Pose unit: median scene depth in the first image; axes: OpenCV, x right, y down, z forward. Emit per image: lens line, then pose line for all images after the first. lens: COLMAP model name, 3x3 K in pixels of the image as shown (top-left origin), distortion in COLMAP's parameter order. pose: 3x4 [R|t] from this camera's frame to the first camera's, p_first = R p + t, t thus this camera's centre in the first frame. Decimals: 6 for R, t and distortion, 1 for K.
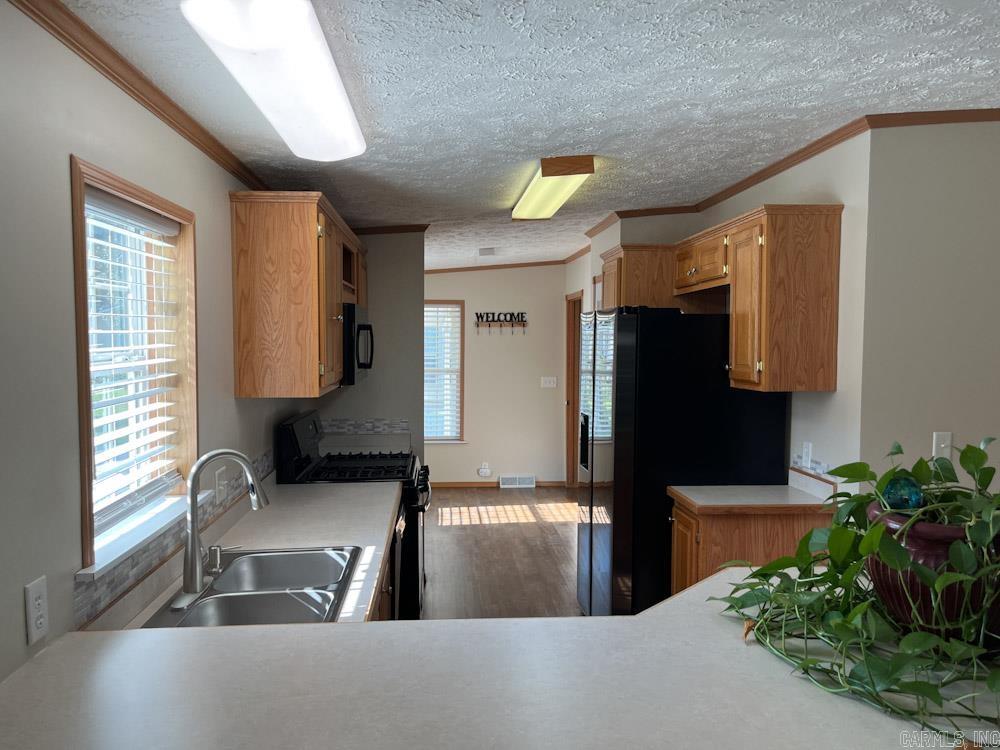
lens RADIAL K [[755.7, 0, 500.0], [0, 755.7, 375.0], [0, 0, 1]] dist [0.038369, -0.002194]
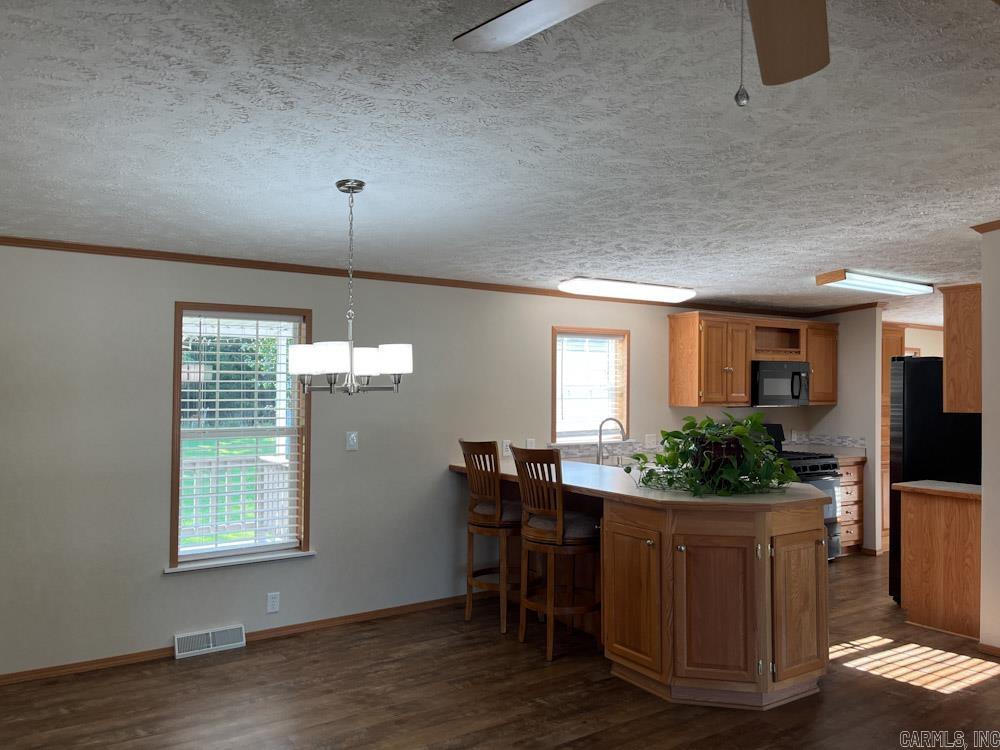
lens RADIAL K [[755.7, 0, 500.0], [0, 755.7, 375.0], [0, 0, 1]] dist [0.038369, -0.002194]
pose [[0.483131, -0.015609, -0.875409, 0.563323], [-0.050542, 0.997677, -0.045683, 0.027780], [0.874088, 0.066315, 0.481220, -0.215052]]
